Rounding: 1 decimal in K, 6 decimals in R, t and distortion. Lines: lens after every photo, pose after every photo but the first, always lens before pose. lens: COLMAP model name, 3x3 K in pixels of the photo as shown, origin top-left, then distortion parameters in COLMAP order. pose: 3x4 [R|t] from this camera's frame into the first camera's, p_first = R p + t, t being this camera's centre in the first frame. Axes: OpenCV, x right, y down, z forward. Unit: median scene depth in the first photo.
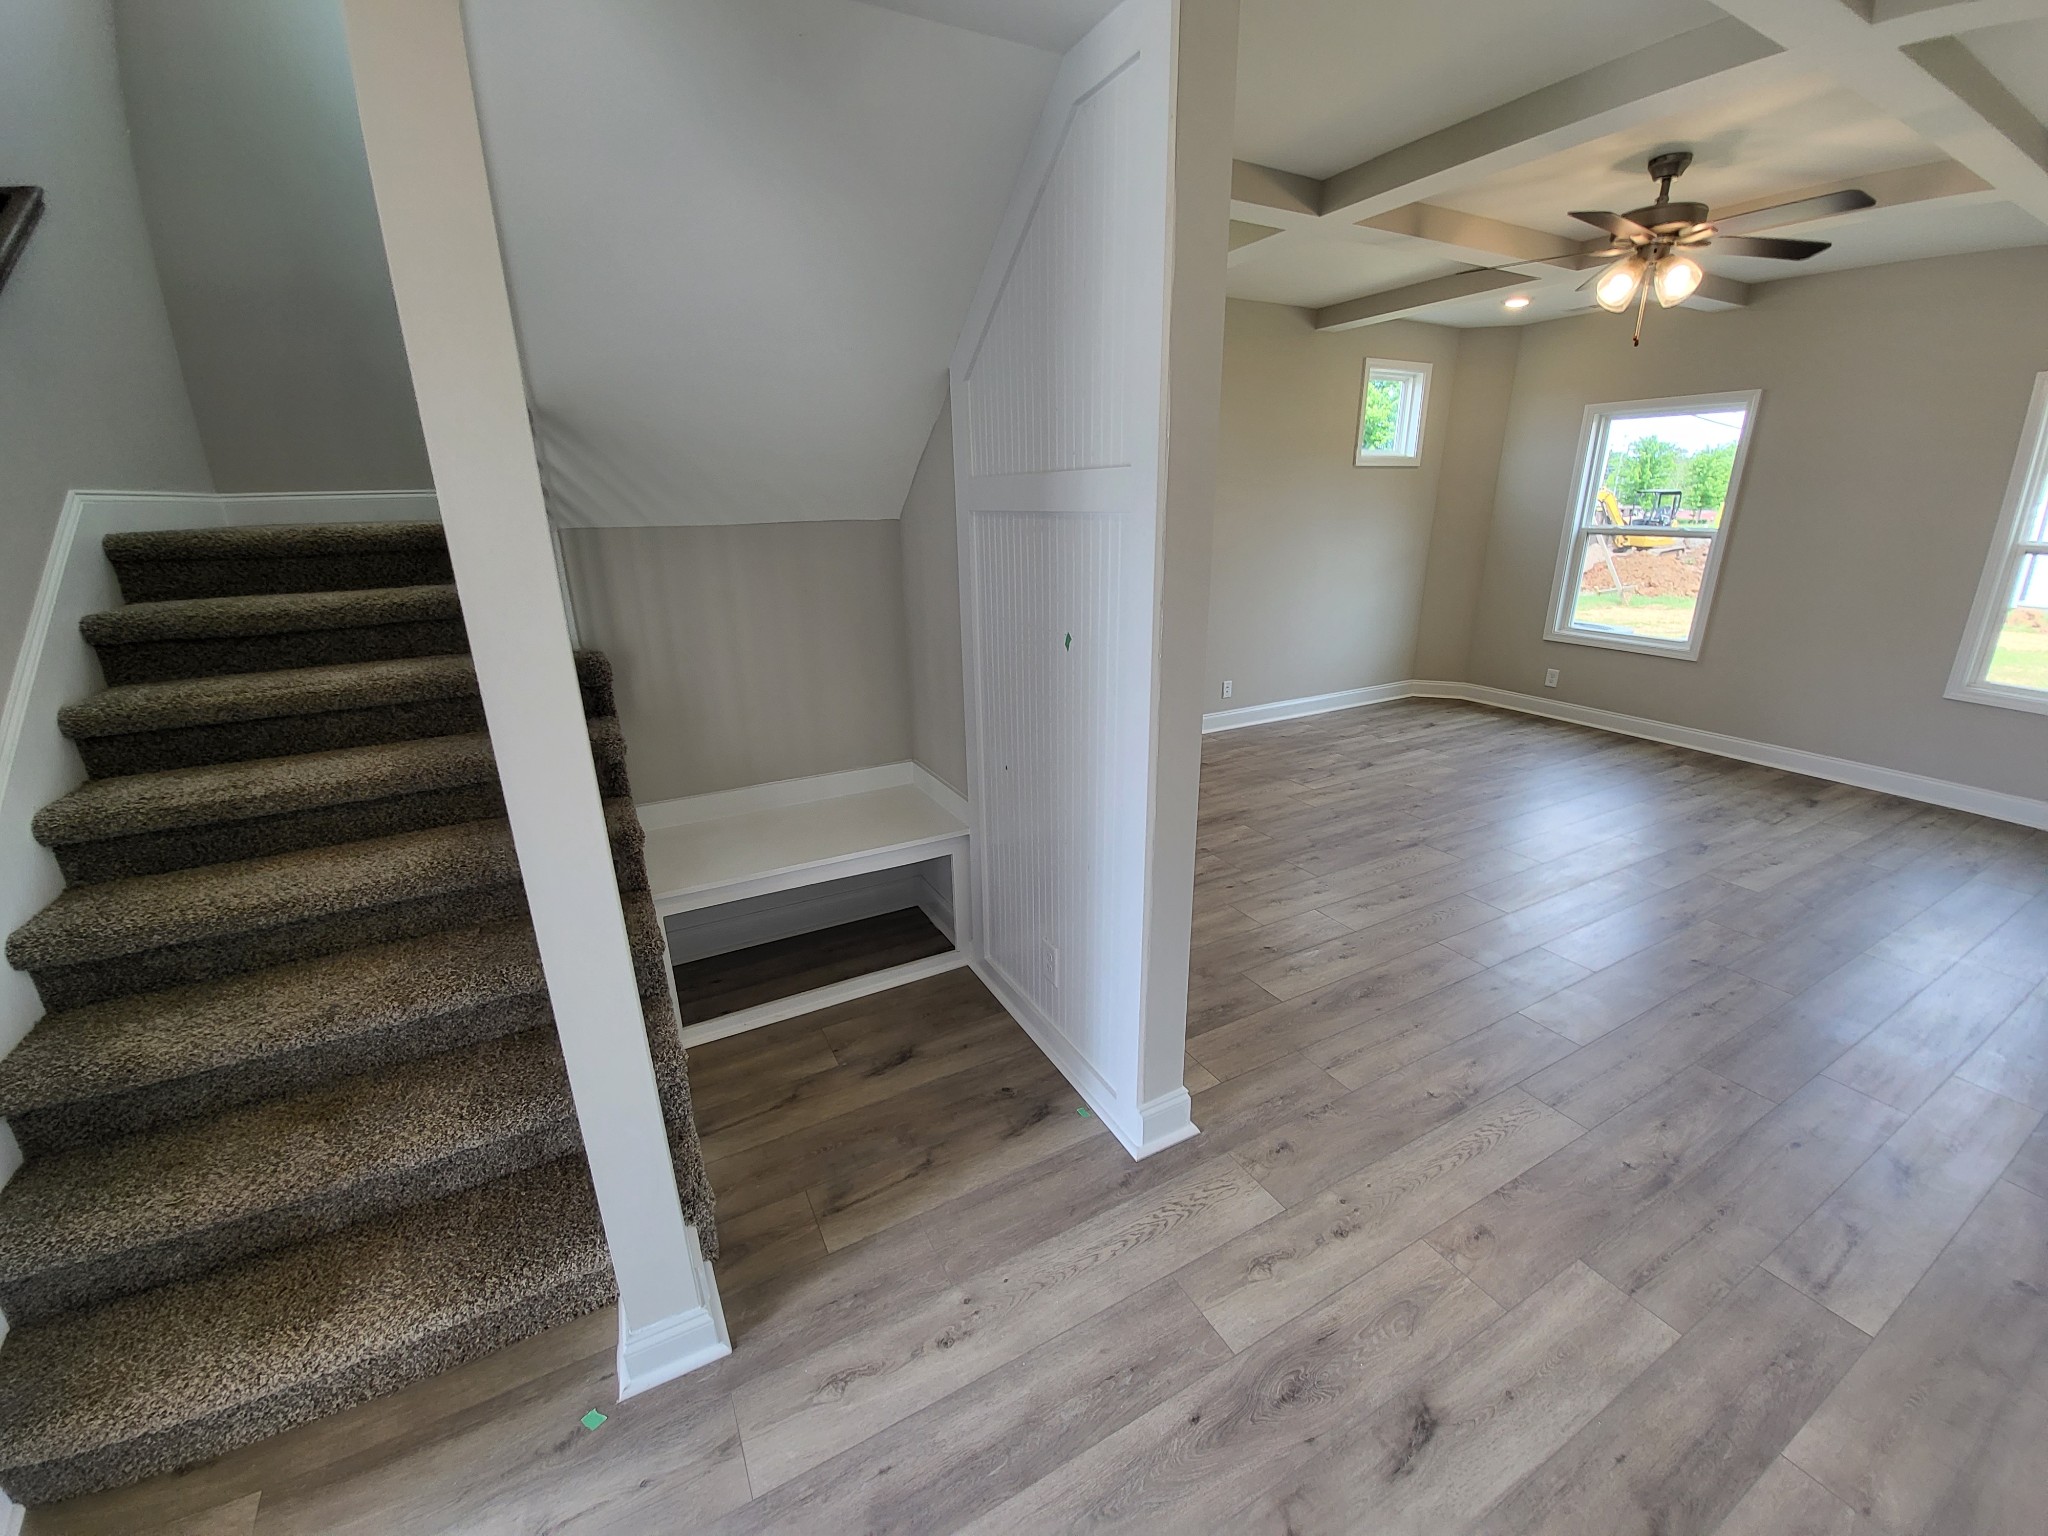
lens RADIAL K [[804.7, 0, 1024.0], [0, 804.7, 768.0], [0, 0, 1]] dist [0.001326, -0.011842]
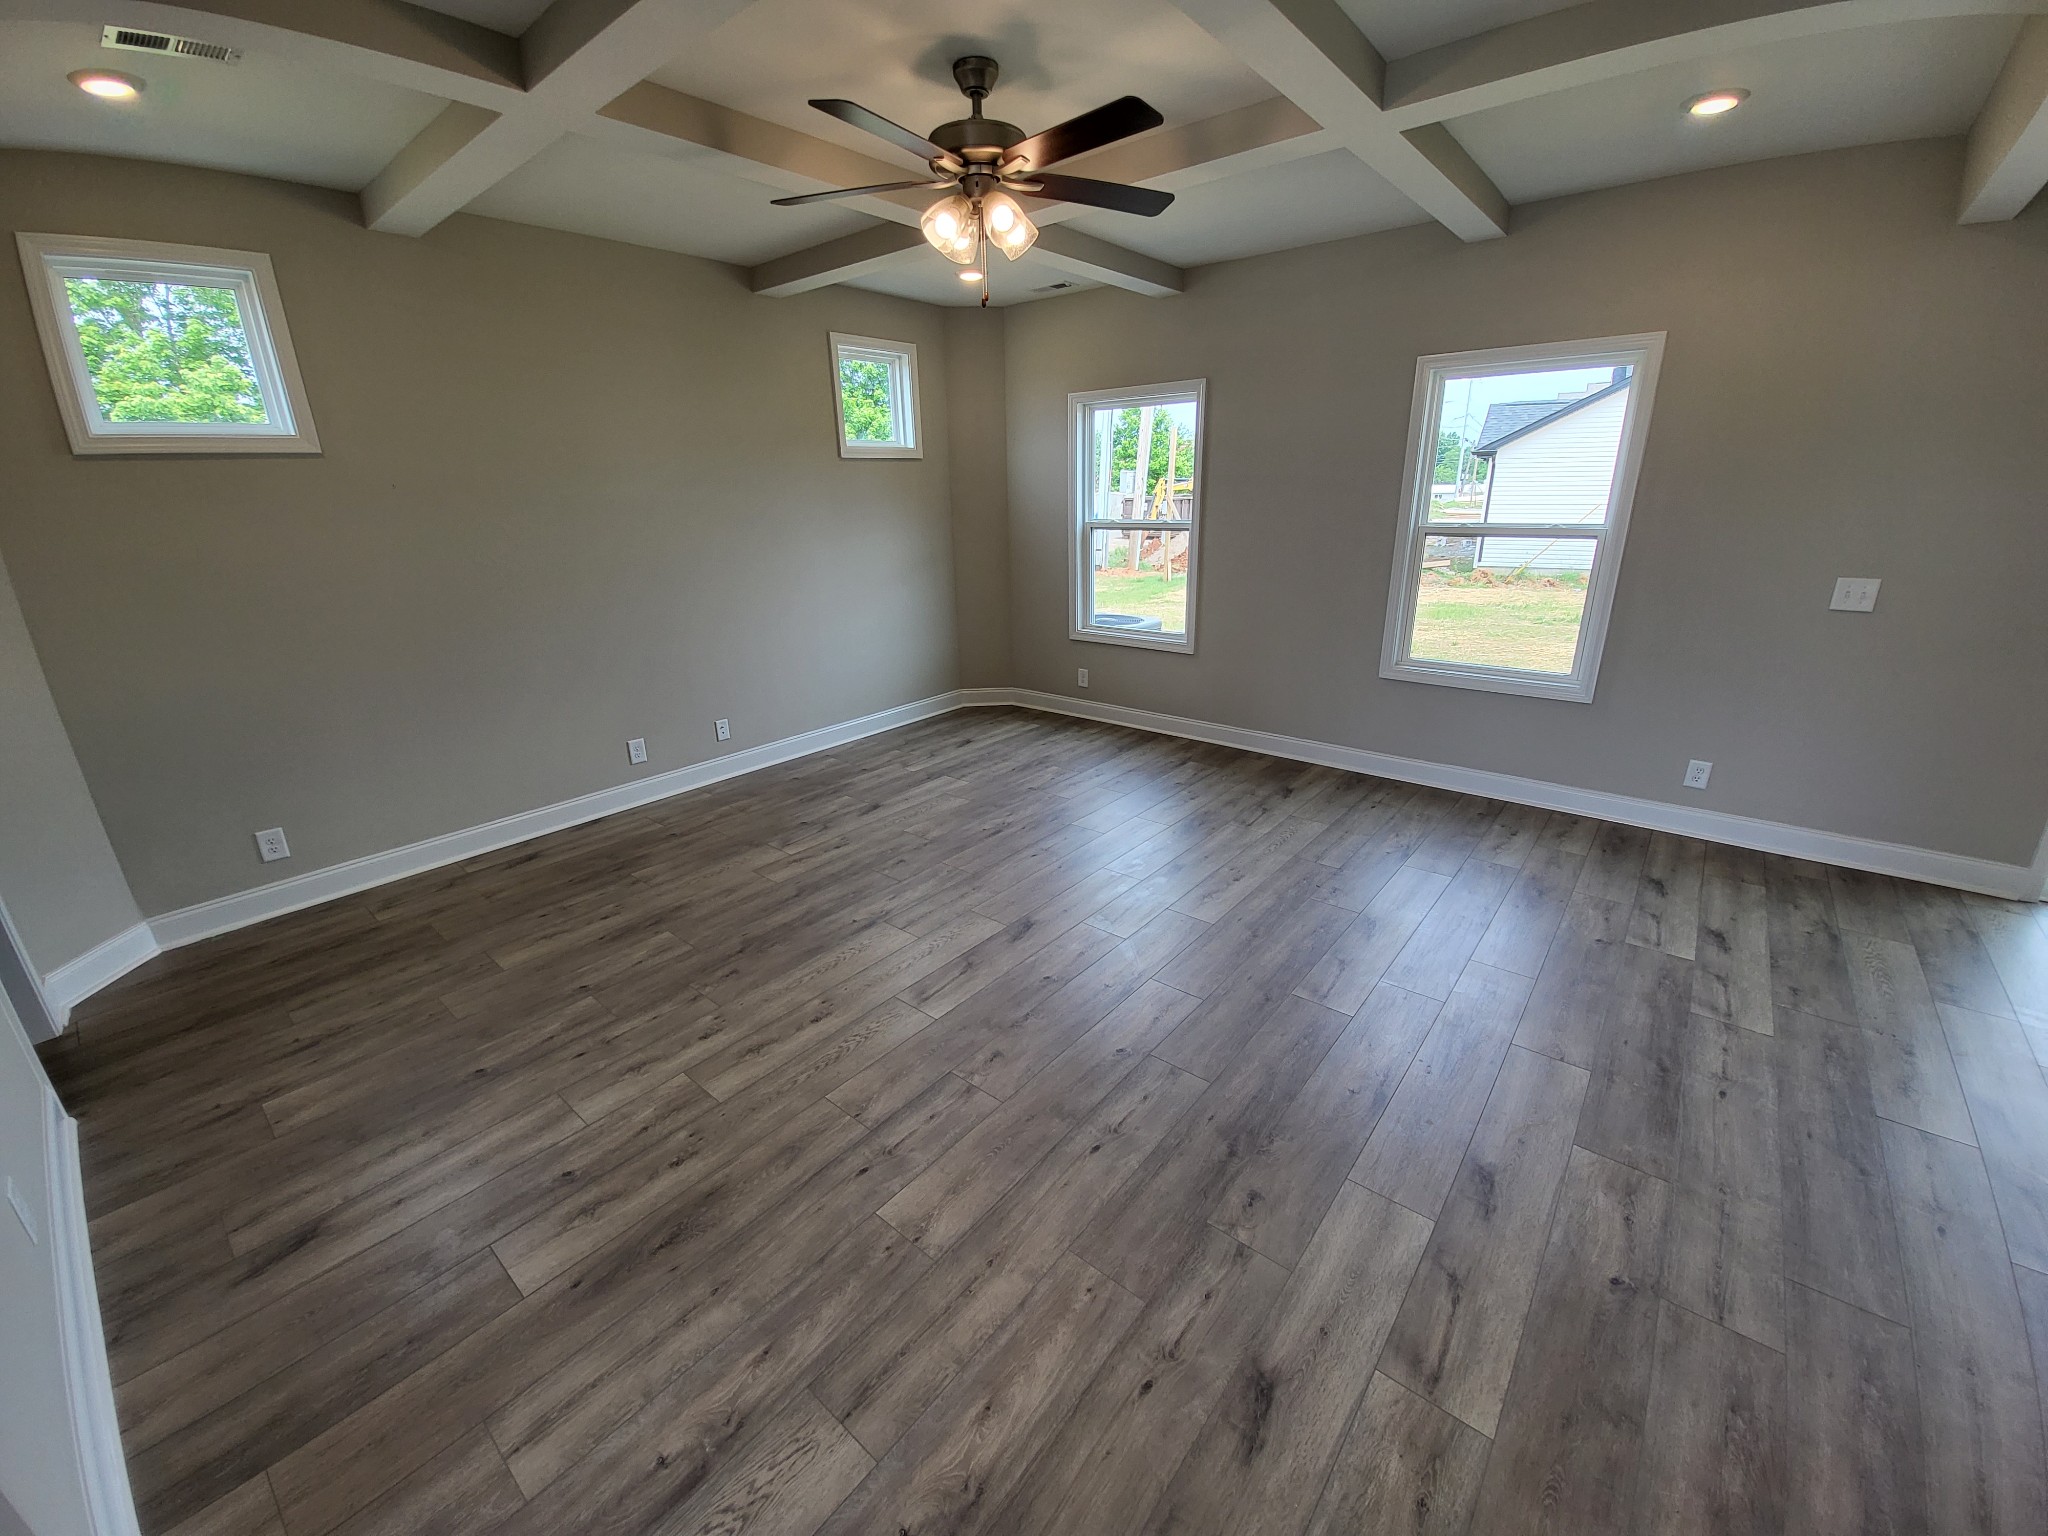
lens RADIAL K [[806.8, 0, 1024.0], [0, 806.8, 768.0], [0, 0, 1]] dist [-0.014562, -0.000035]
pose [[0.927429, -0.129308, 0.350934, 0.286679], [0.126709, 0.991472, 0.030467, -0.052410], [-0.351881, 0.016211, 0.935904, 0.143675]]
